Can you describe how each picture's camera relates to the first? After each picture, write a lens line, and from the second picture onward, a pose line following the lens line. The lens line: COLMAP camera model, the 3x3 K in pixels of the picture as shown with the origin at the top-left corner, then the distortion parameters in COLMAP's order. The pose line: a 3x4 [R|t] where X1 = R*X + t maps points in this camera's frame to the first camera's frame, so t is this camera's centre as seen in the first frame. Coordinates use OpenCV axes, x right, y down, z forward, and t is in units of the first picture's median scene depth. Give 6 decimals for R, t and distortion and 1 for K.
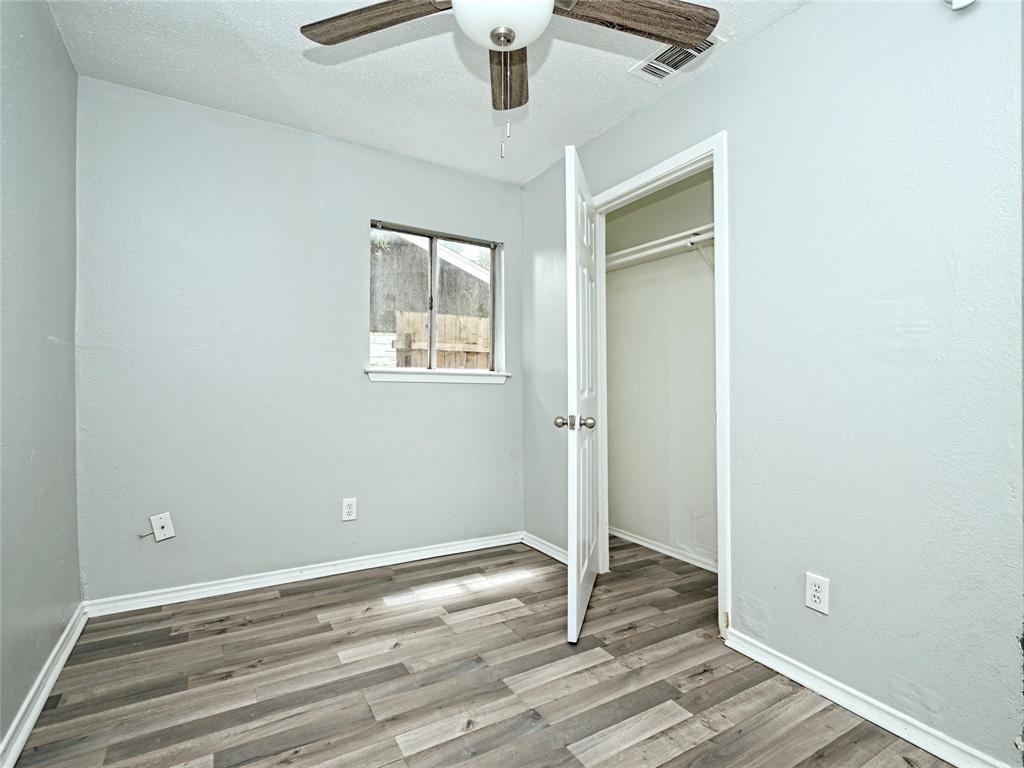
lens RADIAL K [[512.9, 0, 512.0], [0, 512.9, 384.0], [0, 0, 1]] dist [0.000829, 0.000239]
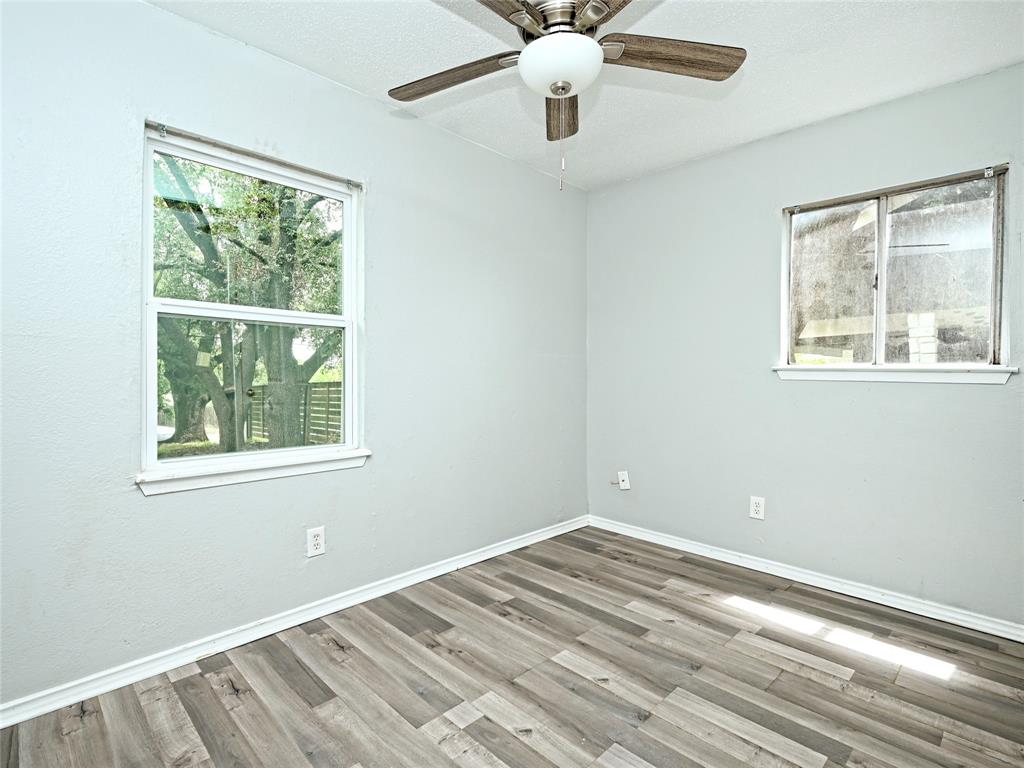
lens RADIAL K [[500.8, 0, 496.7], [0, 500.8, 388.6], [0, 0, 1]] dist [-0.000407, -0.000122]
pose [[0.227208, 0.019217, -0.973657, 0.646142], [-0.007006, 0.999812, 0.018098, -0.003233], [0.973821, 0.002709, 0.227299, 0.354521]]
